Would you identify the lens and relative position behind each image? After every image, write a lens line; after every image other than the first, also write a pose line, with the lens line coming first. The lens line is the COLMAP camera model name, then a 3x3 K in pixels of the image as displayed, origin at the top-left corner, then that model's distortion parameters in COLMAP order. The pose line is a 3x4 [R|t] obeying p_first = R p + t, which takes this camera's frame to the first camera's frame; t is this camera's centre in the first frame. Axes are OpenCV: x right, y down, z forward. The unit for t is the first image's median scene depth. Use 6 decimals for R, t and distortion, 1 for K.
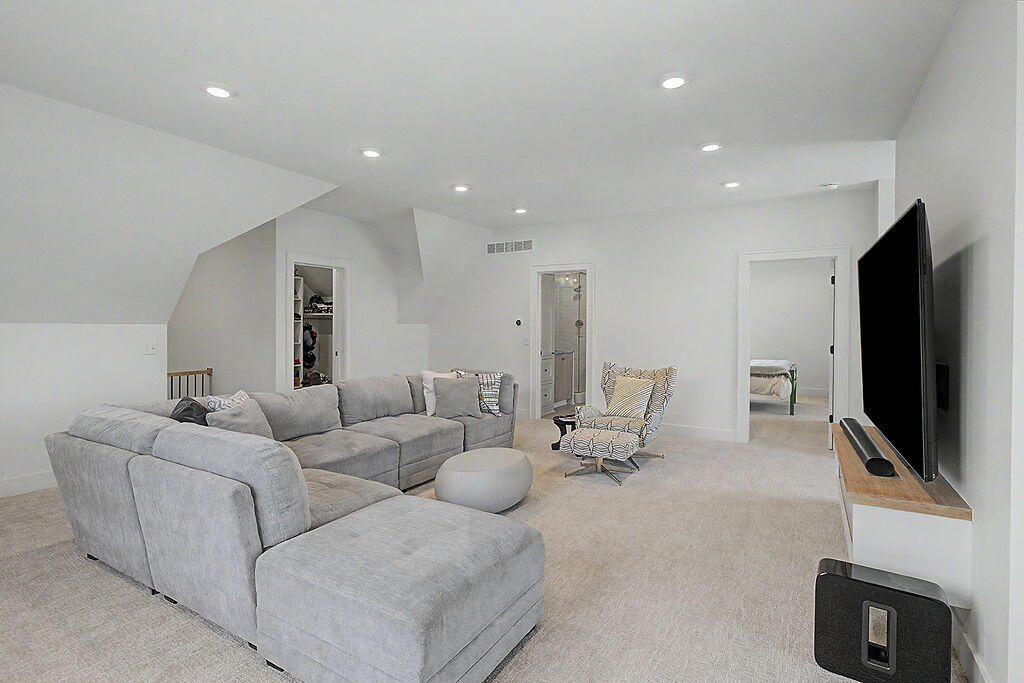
lens RADIAL K [[504.7, 0, 509.8], [0, 504.7, 329.5], [0, 0, 1]] dist [-0.003801, -0.000189]
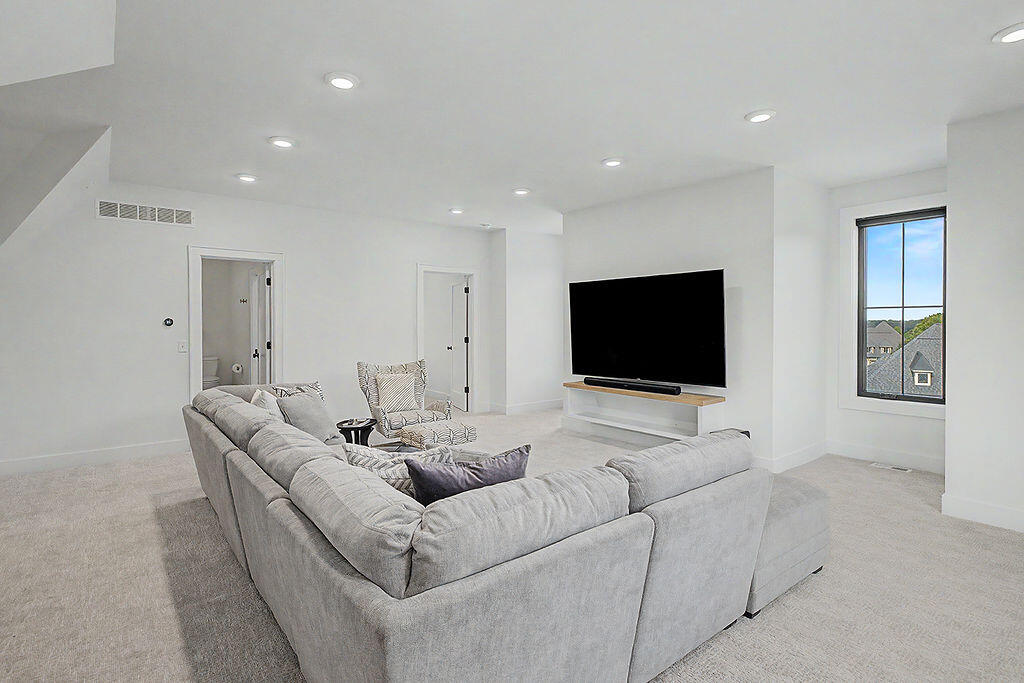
lens RADIAL K [[504.7, 0, 509.8], [0, 504.7, 329.5], [0, 0, 1]] dist [-0.003801, -0.000189]
pose [[0.350564, -0.020233, 0.936320, -0.492079], [0.016147, 0.999749, 0.015559, -0.006409], [-0.936400, 0.009664, 0.350802, 0.298821]]
